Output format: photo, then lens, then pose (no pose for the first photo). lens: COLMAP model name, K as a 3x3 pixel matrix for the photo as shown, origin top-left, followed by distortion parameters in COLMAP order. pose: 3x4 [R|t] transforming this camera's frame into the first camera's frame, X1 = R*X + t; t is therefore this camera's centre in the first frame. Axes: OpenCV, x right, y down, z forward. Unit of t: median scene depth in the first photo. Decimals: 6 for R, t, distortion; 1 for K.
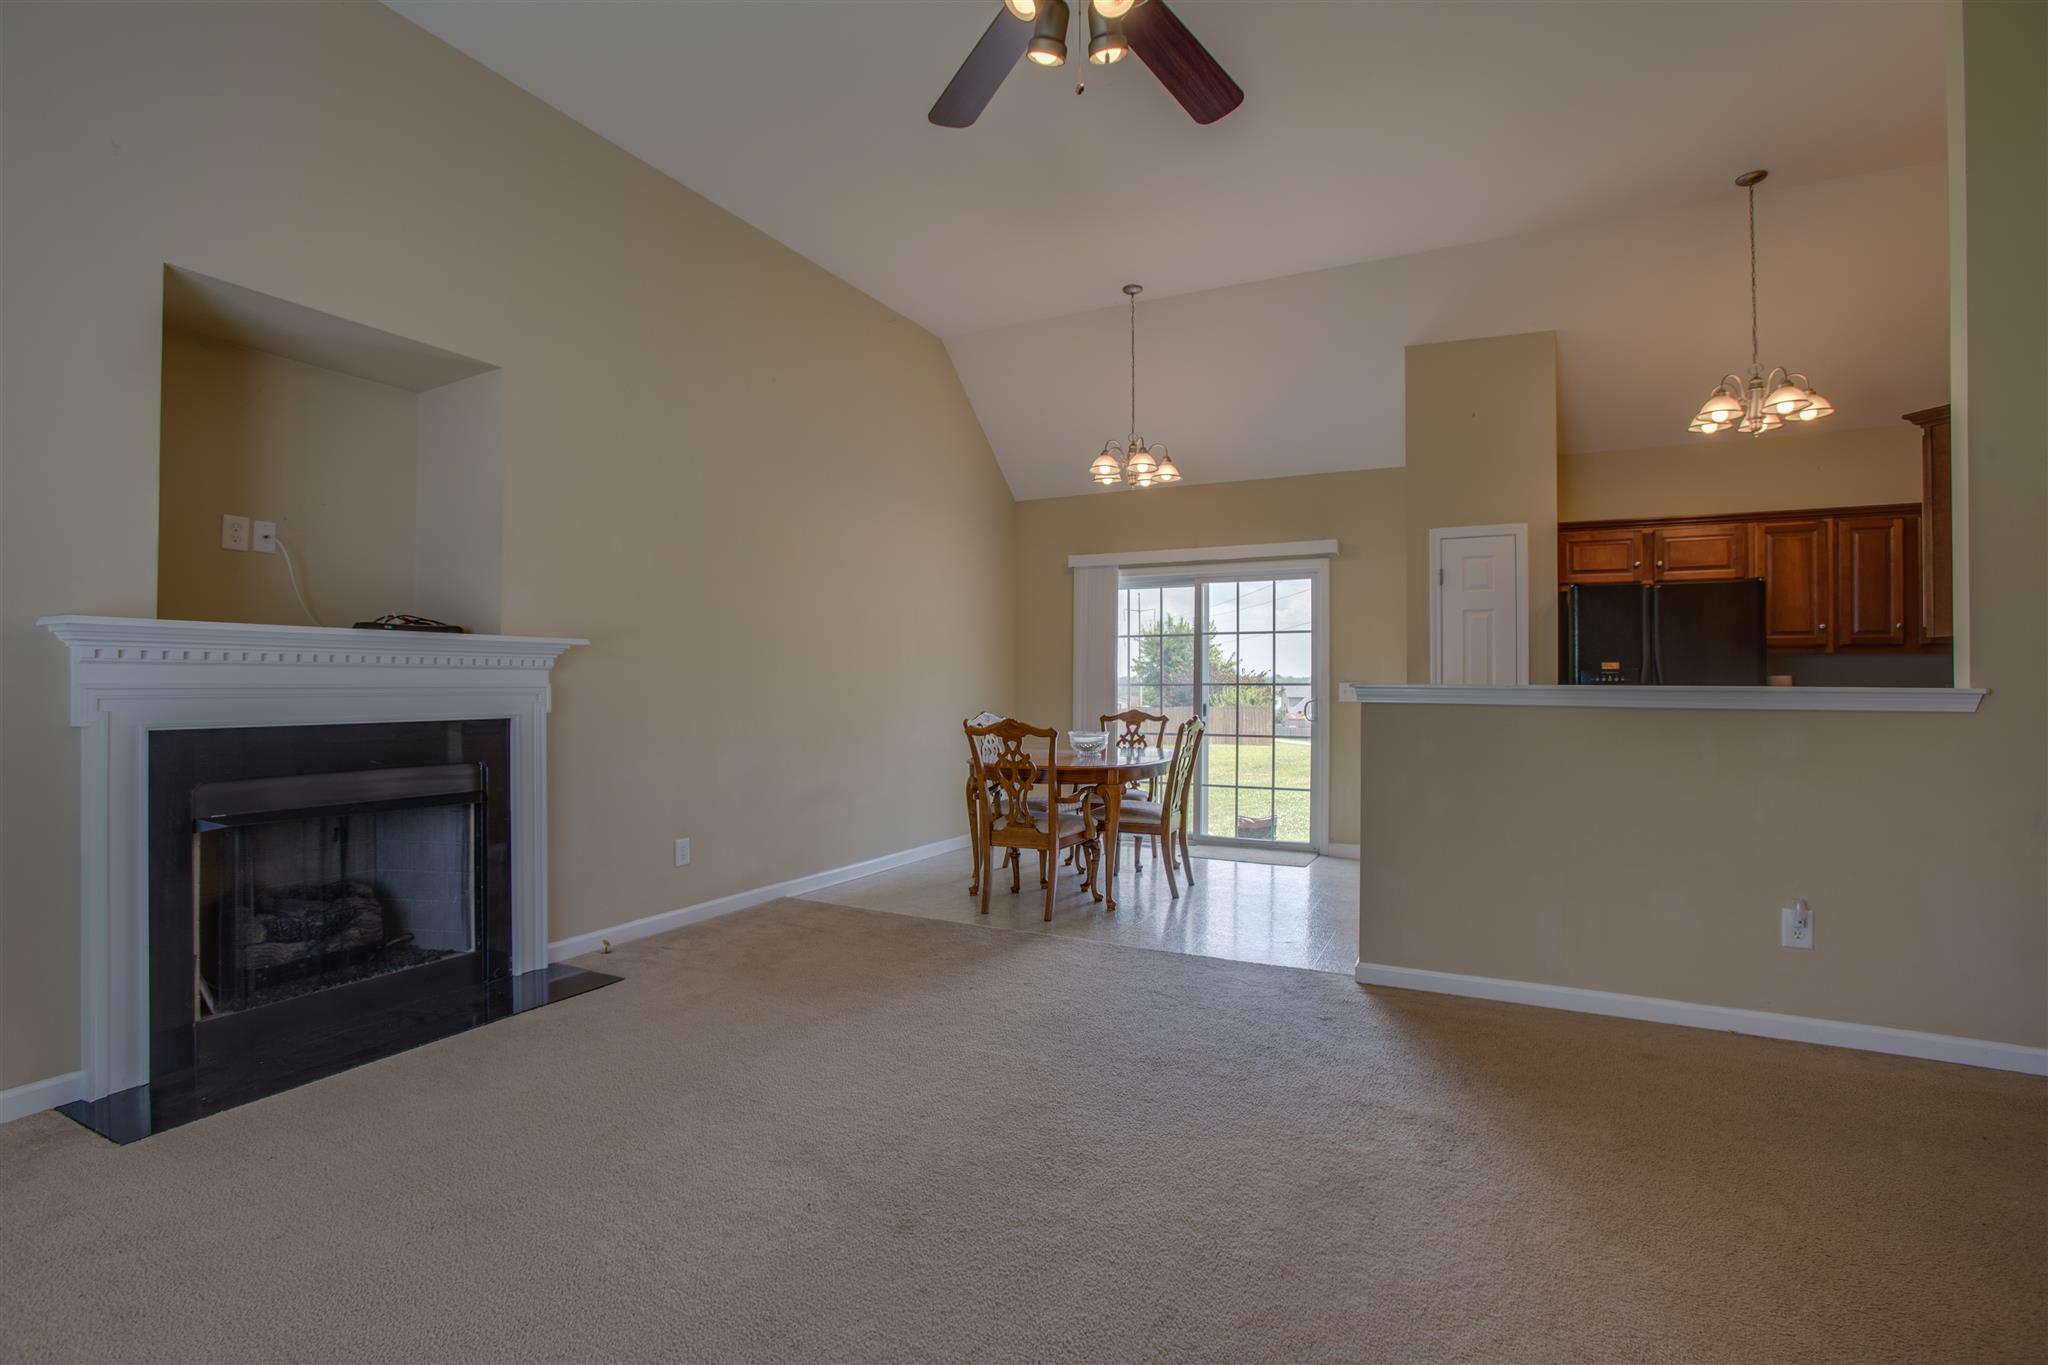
lens RADIAL K [[954.8, 0, 1001.8], [0, 954.8, 671.7], [0, 0, 1]] dist [-0.031027, 0.010404]
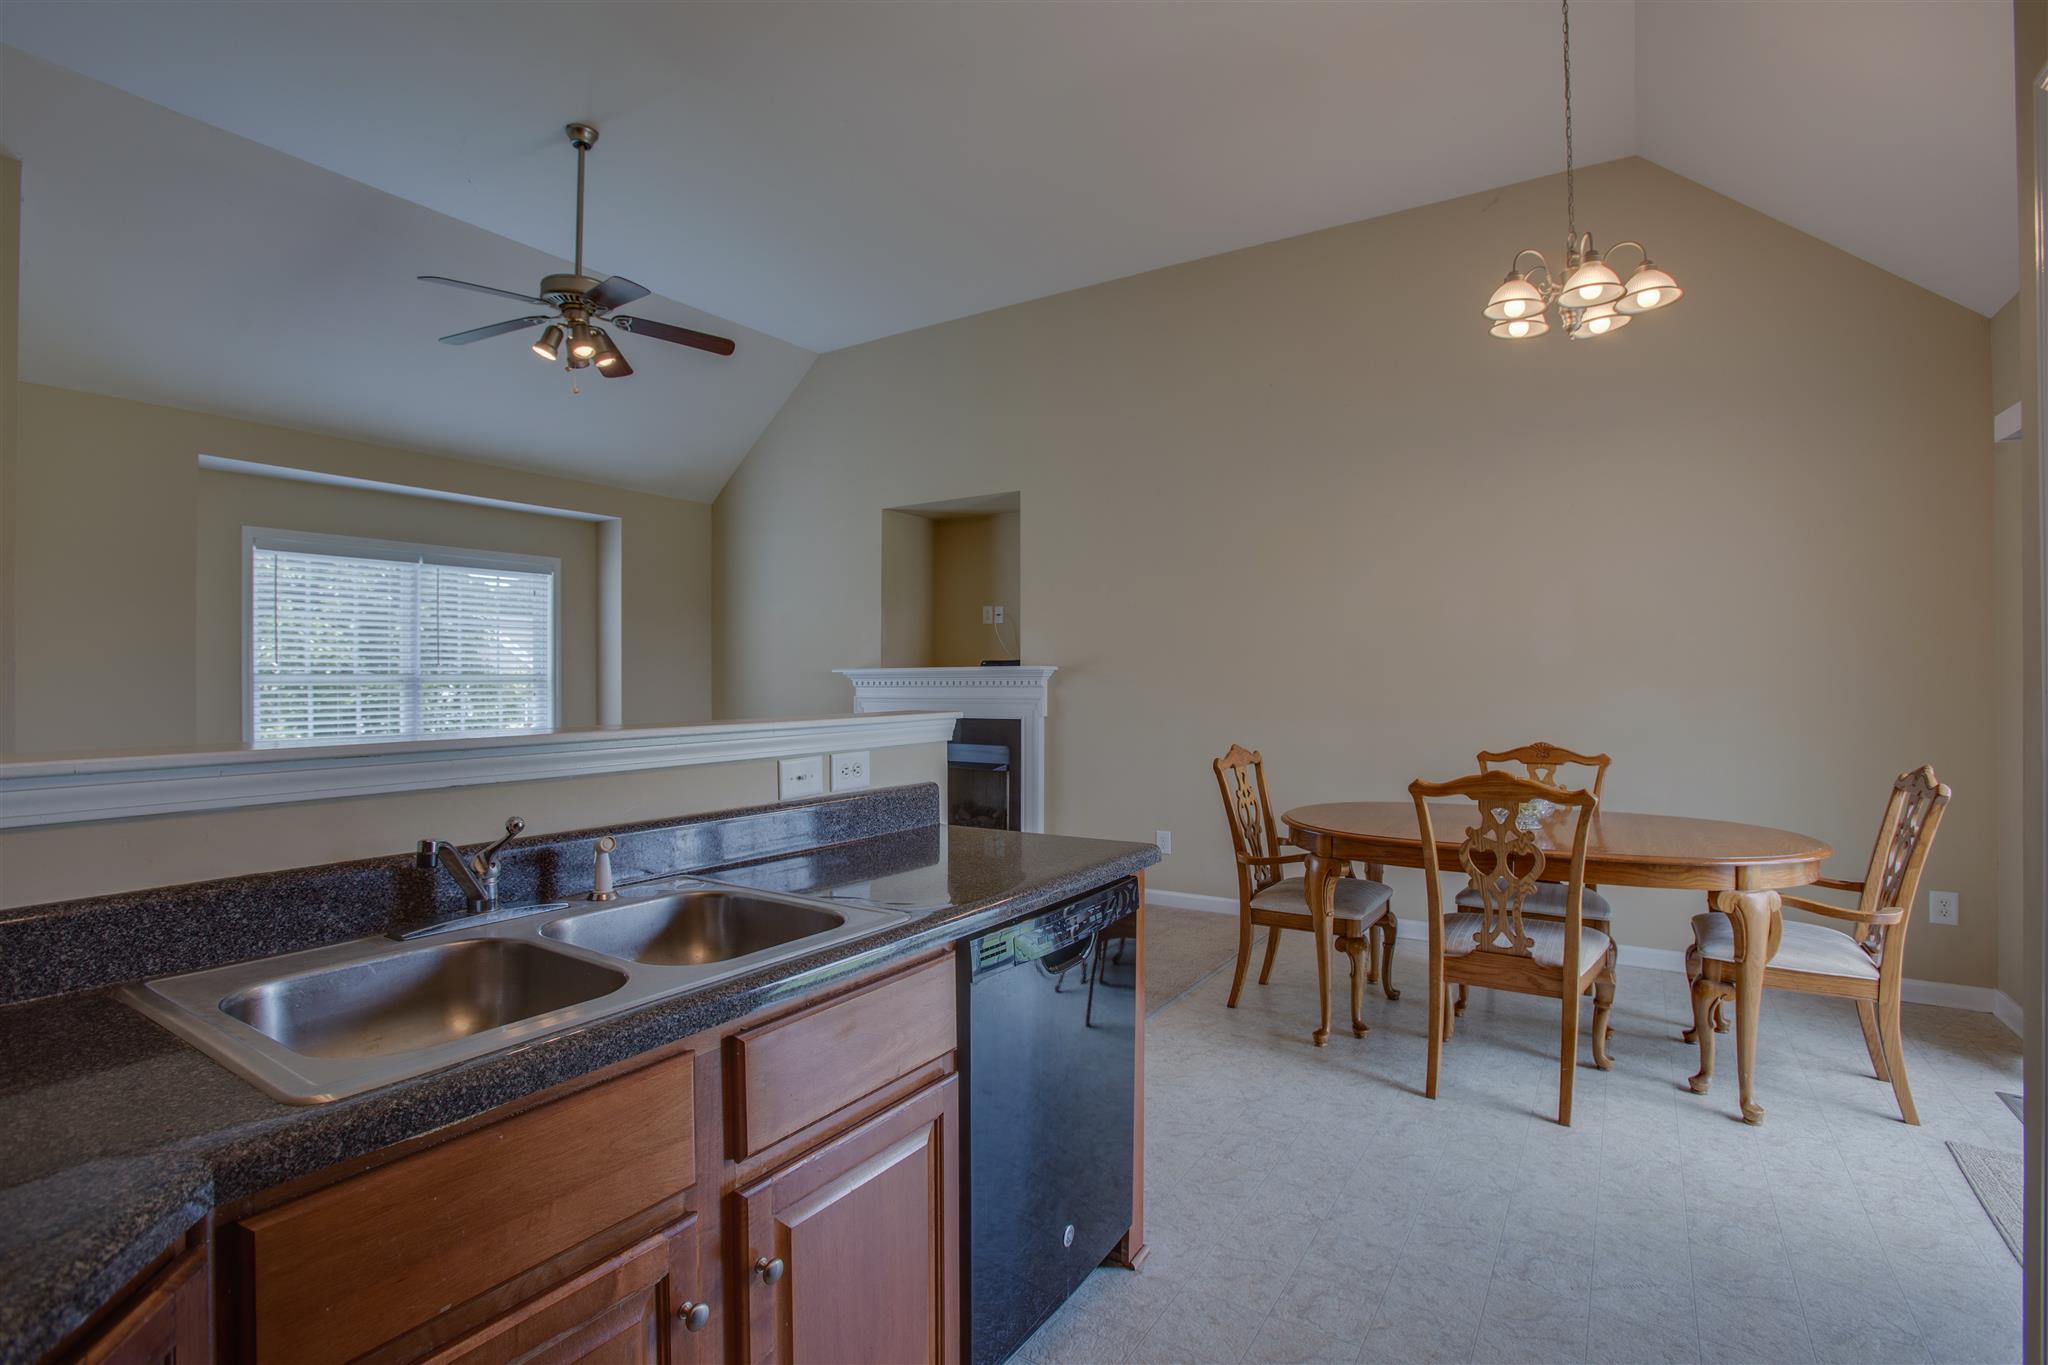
lens RADIAL K [[1024.0, 0, 1025.6], [0, 1024.0, 662.6], [0, 0, 1]] dist [-0.021611, 0.001192]
pose [[-0.071452, -0.023439, -0.997169, 0.997998], [0.013256, 0.999613, -0.024447, -0.001646], [0.997356, -0.014965, -0.071114, 0.998210]]
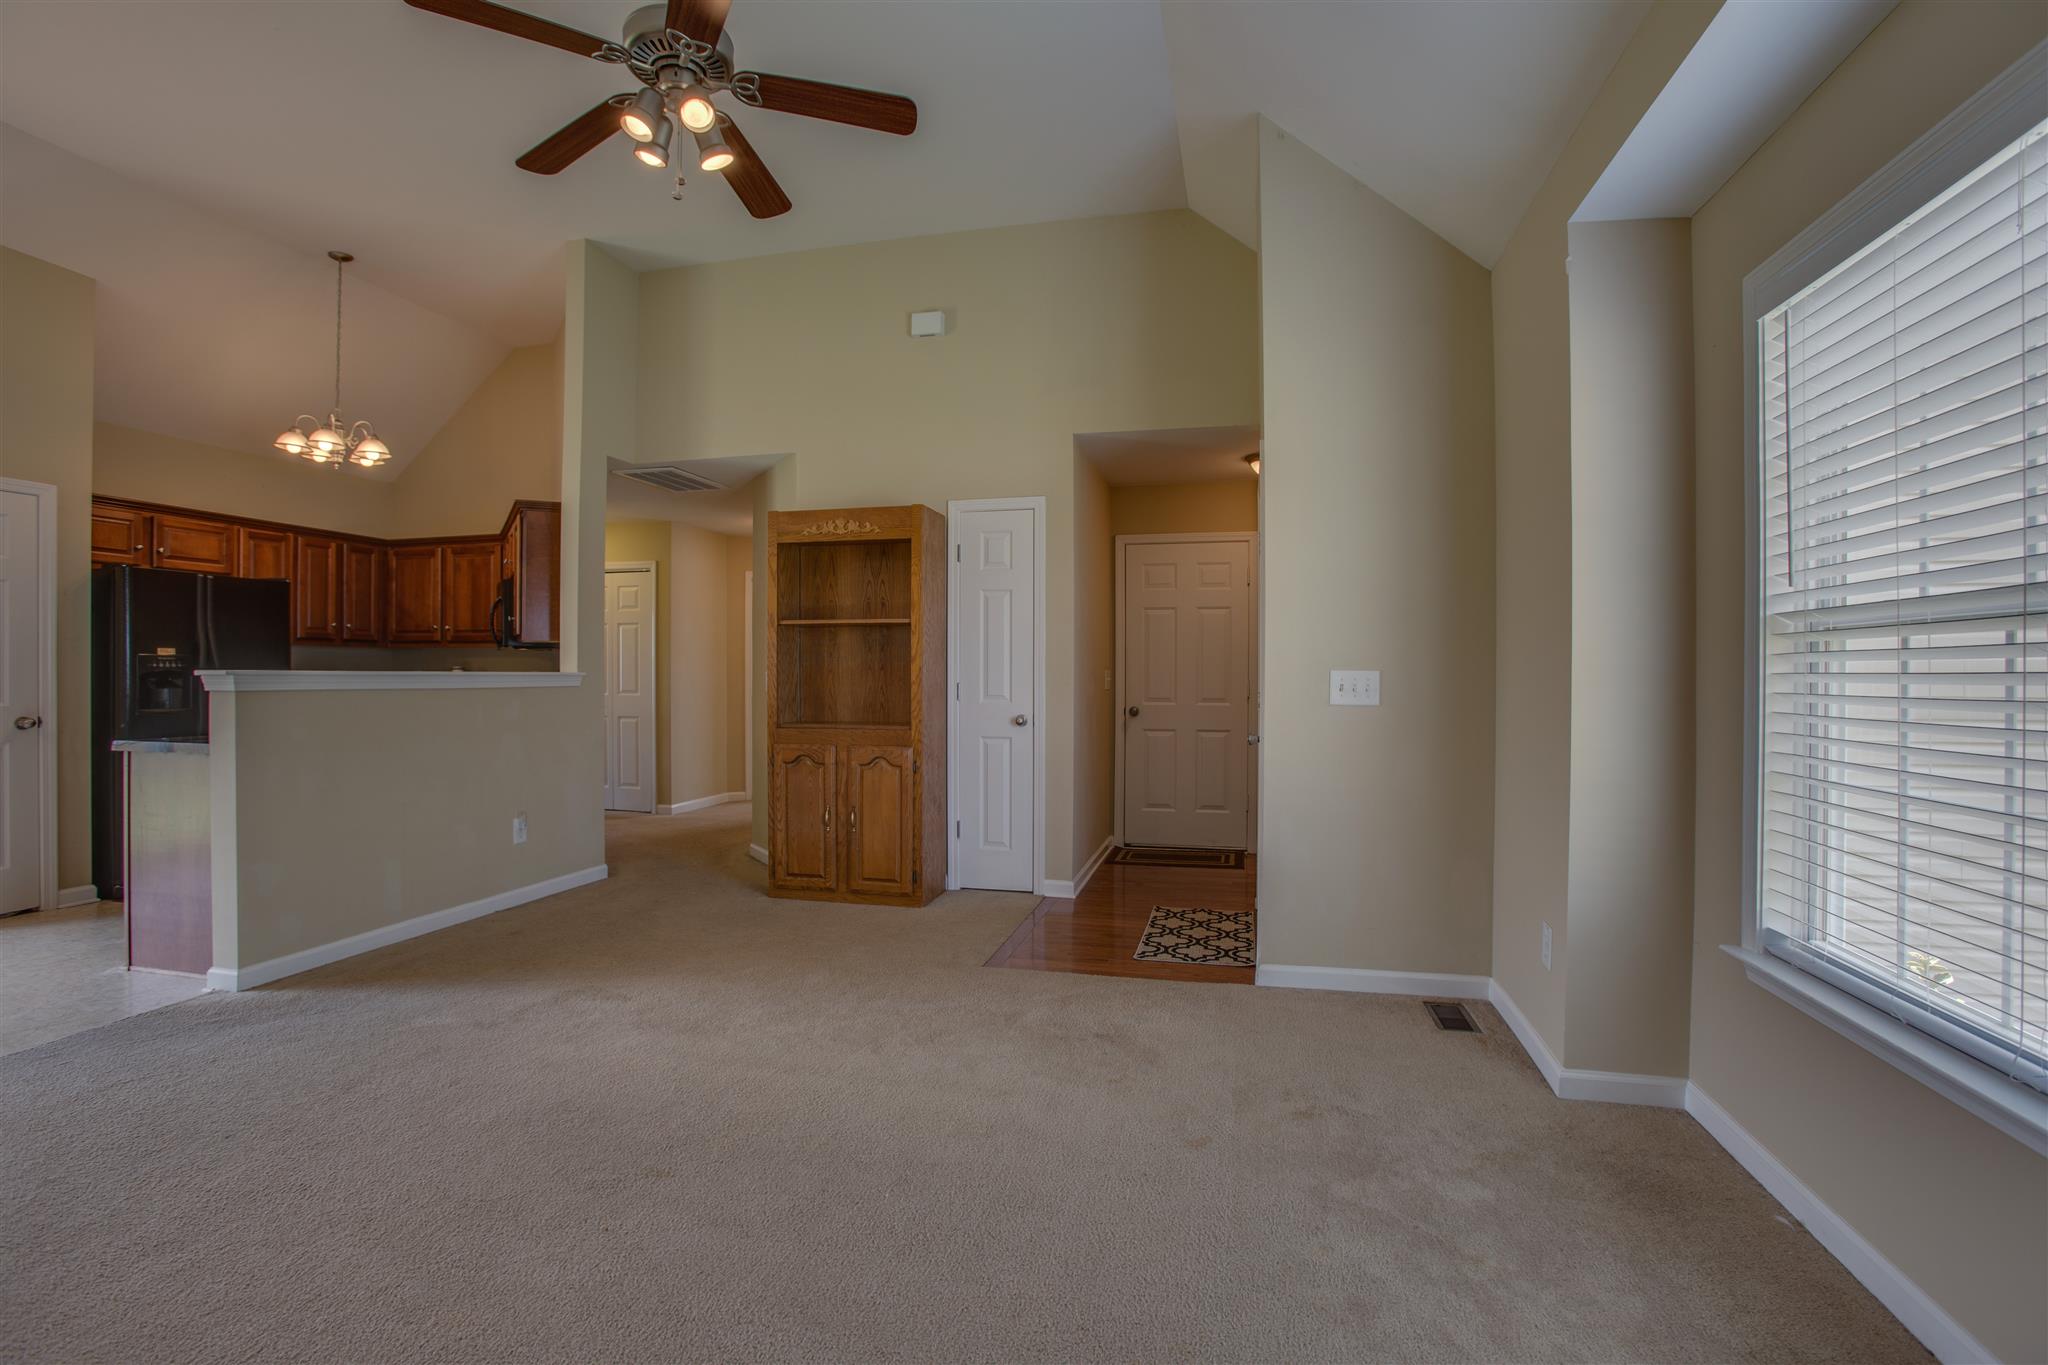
lens RADIAL K [[954.8, 0, 1017.3], [0, 954.8, 668.0], [0, 0, 1]] dist [-0.031027, 0.010404]
pose [[-0.214424, -0.000476, 0.976741, -0.599201], [-0.010869, 0.999939, -0.001899, 0.003762], [-0.976680, -0.011023, -0.214416, 0.399475]]
